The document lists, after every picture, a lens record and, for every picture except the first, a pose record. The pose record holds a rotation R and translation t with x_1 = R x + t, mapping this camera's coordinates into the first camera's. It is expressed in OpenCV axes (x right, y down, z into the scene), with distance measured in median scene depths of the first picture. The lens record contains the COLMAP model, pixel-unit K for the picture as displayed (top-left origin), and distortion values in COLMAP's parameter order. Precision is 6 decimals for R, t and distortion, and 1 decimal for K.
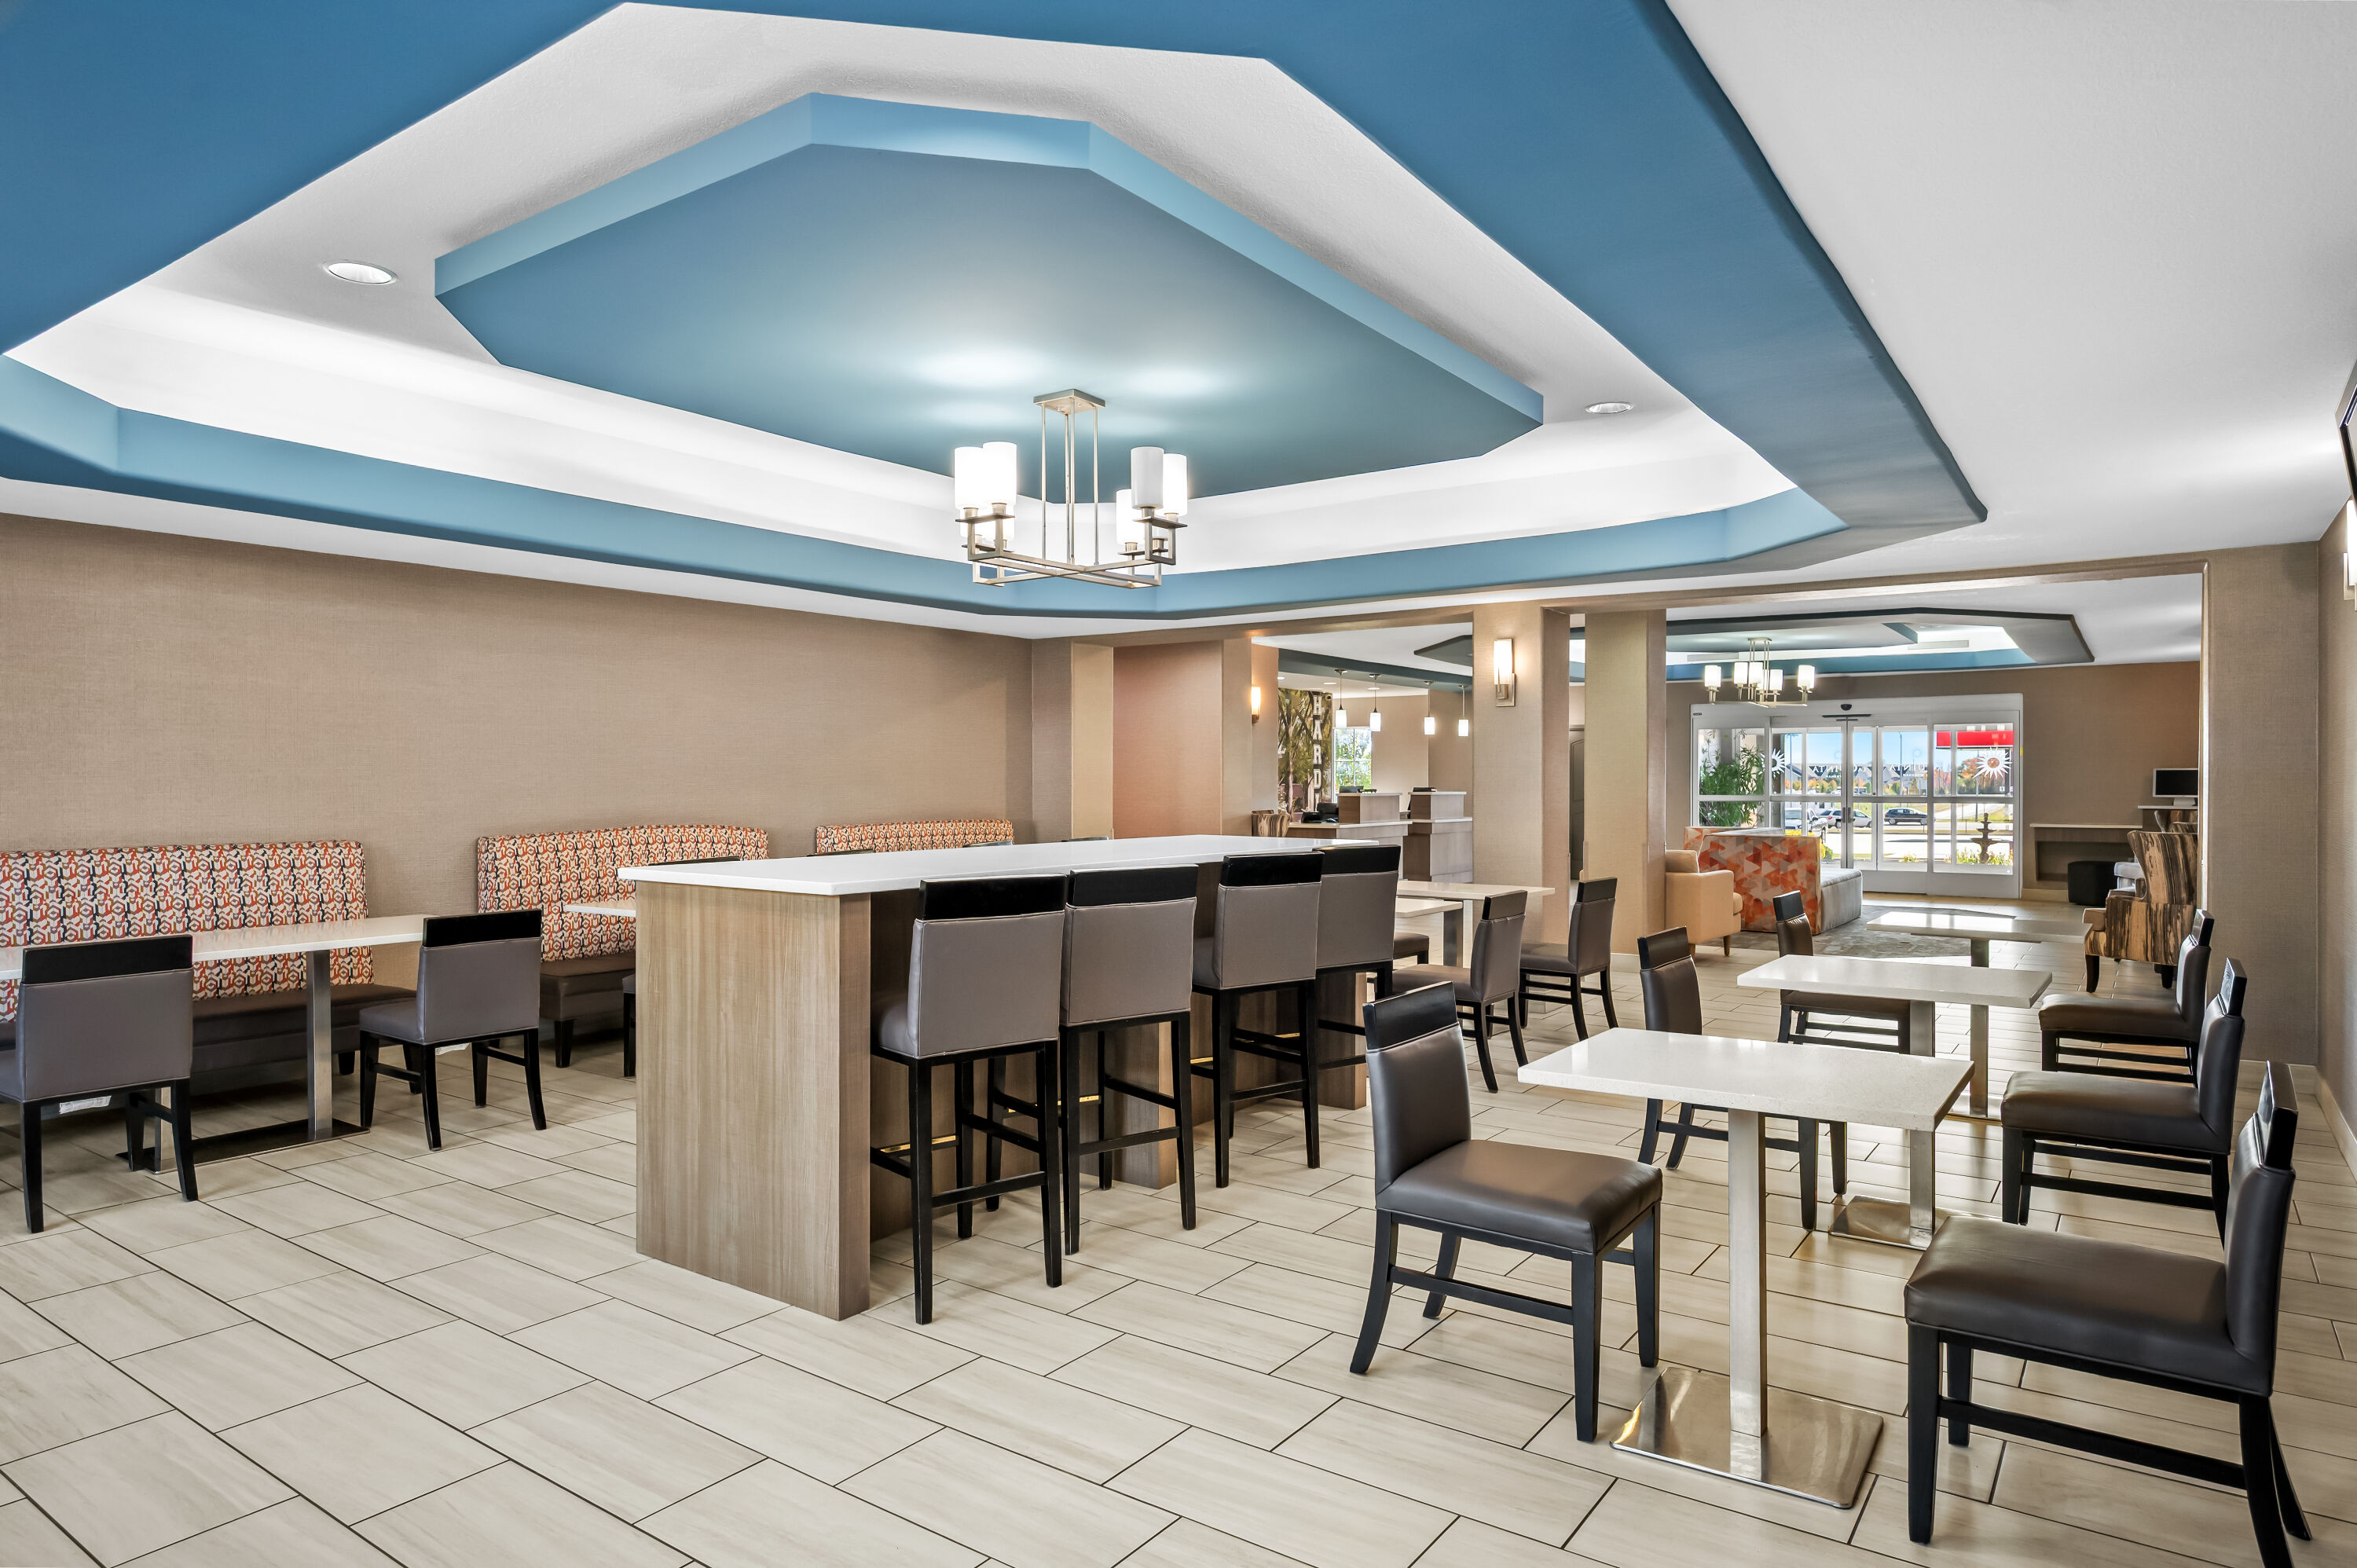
lens RADIAL K [[1362.3, 0, 1180.2], [0, 1362.3, 780.5], [0, 0, 1]] dist [-0.006965, 0.001400]
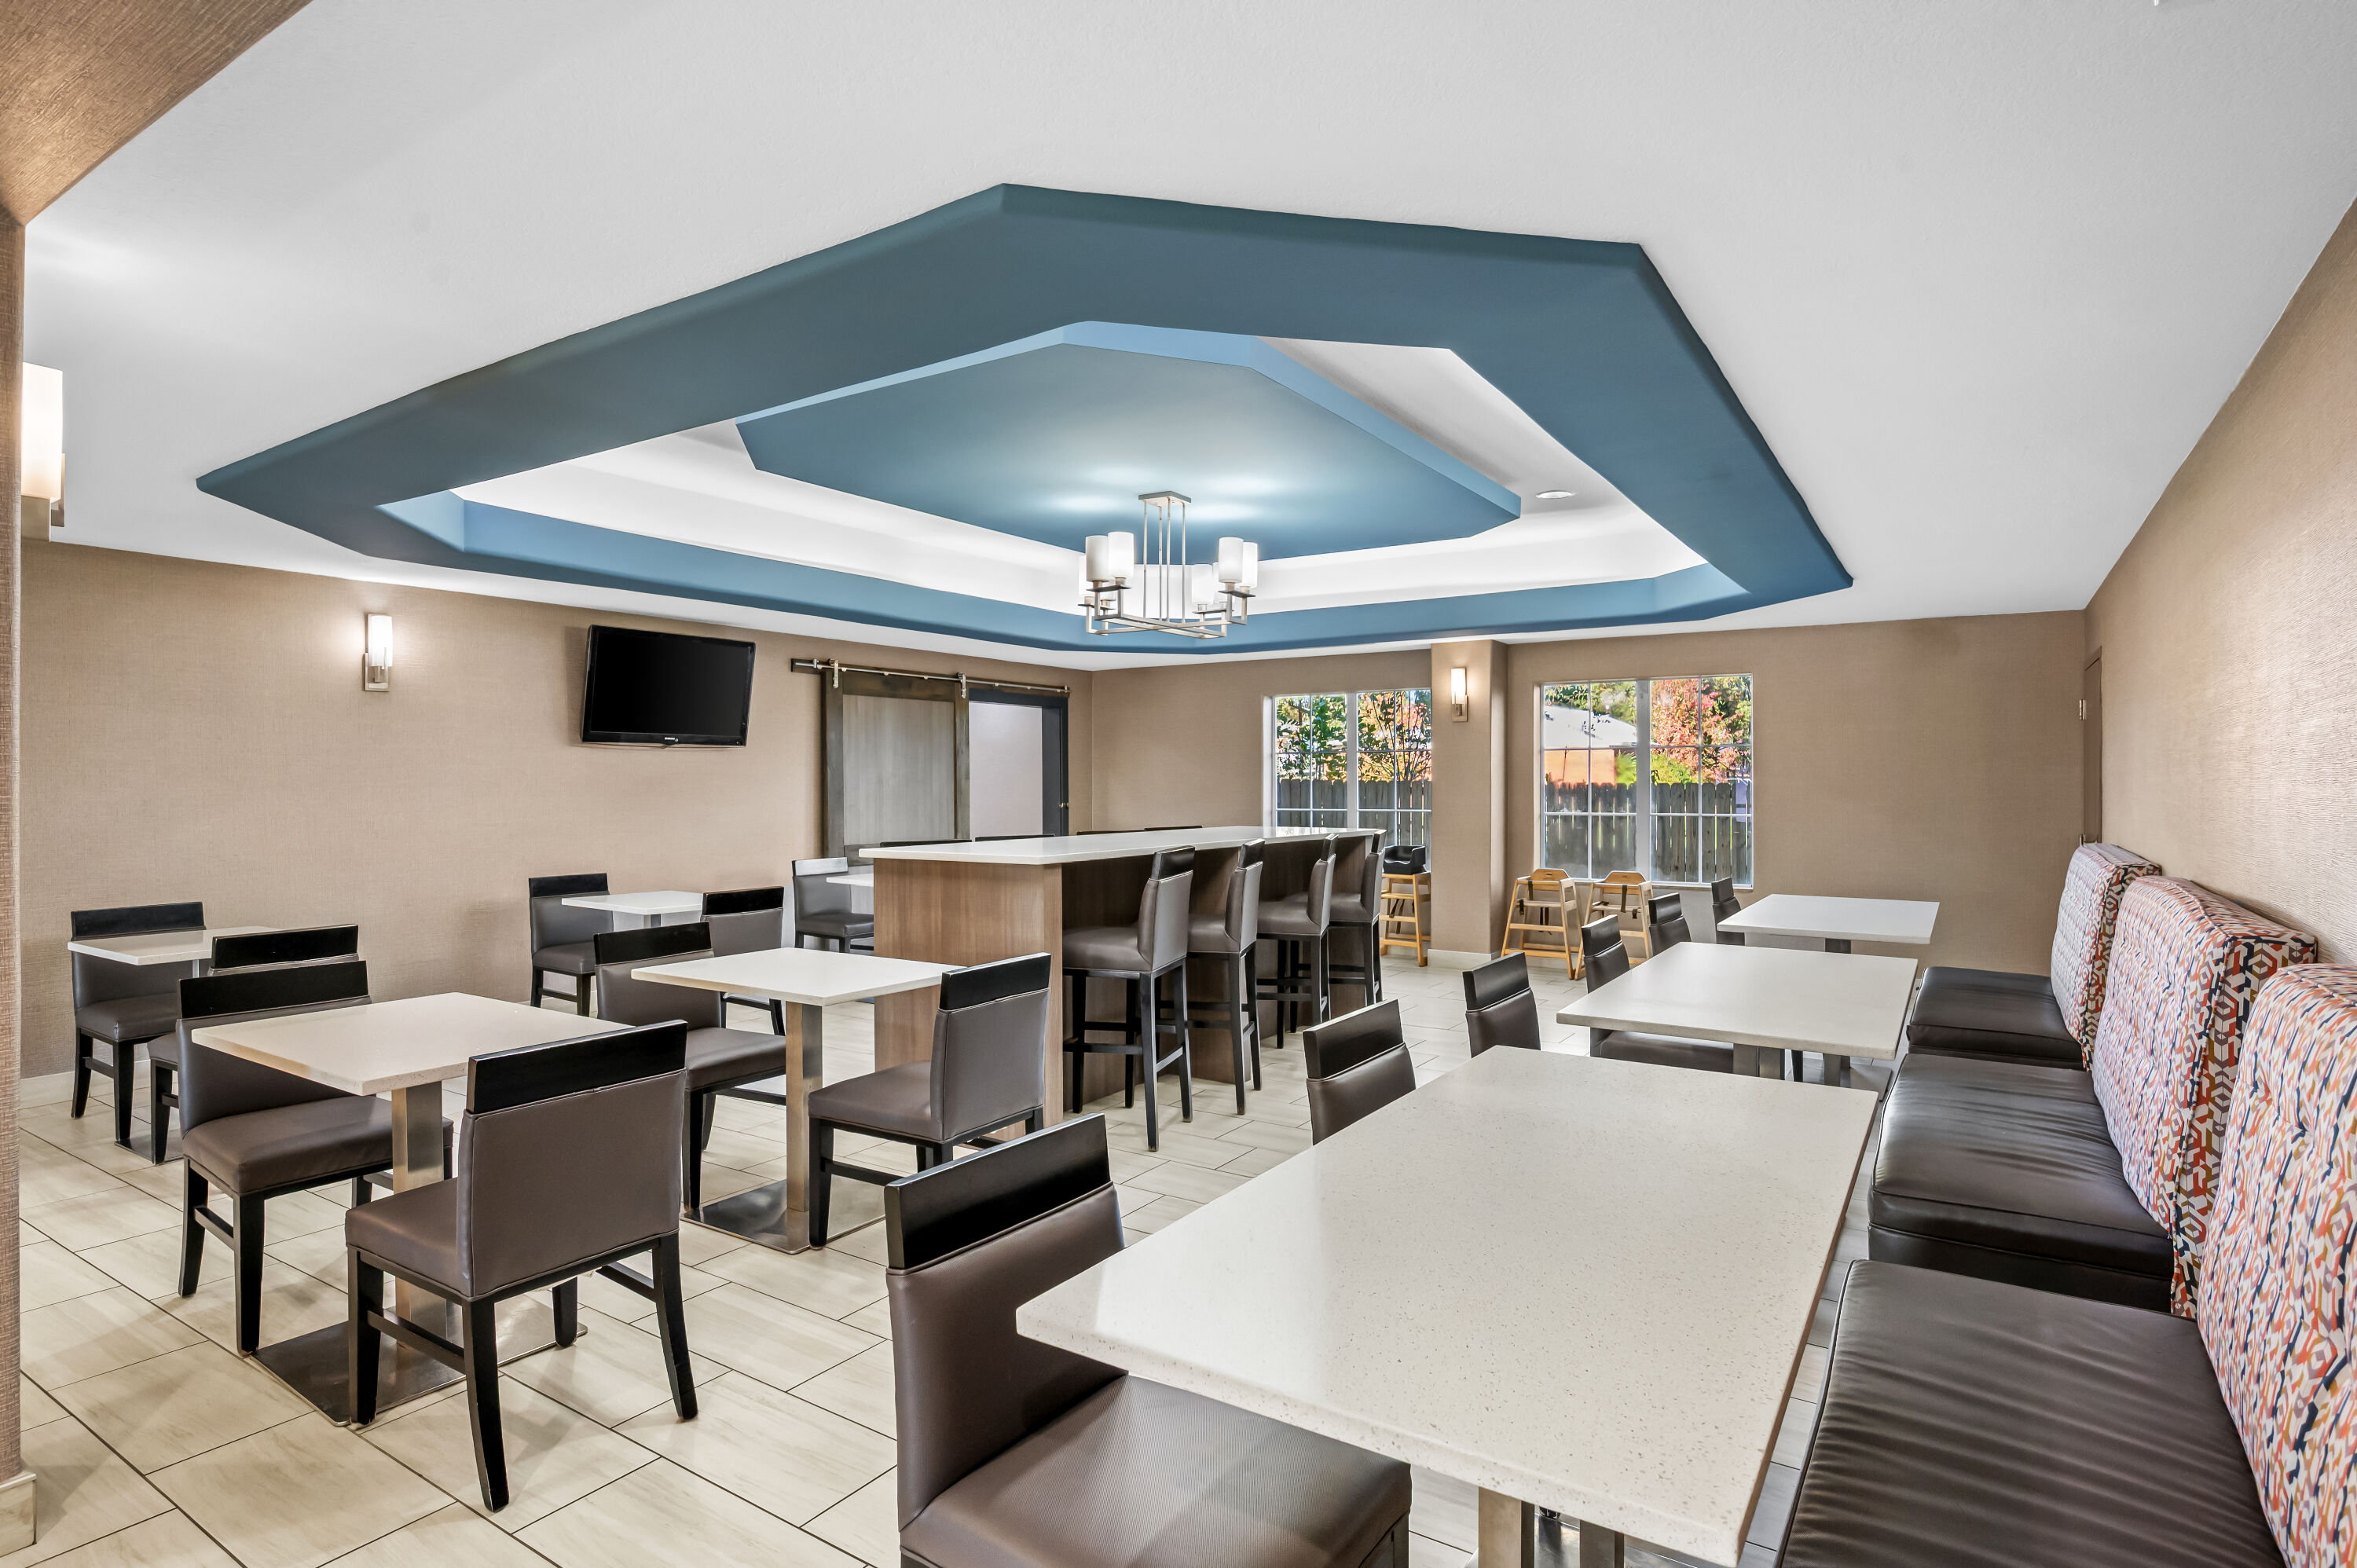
lens RADIAL K [[1199.9, 0, 1172.6], [0, 1199.9, 784.2], [0, 0, 1]] dist [0.032925, -0.000237]
pose [[0.998893, -0.000936, 0.047022, -0.130614], [0.000619, 0.999977, 0.006753, -0.005246], [-0.047028, -0.006717, 0.998871, -0.171287]]
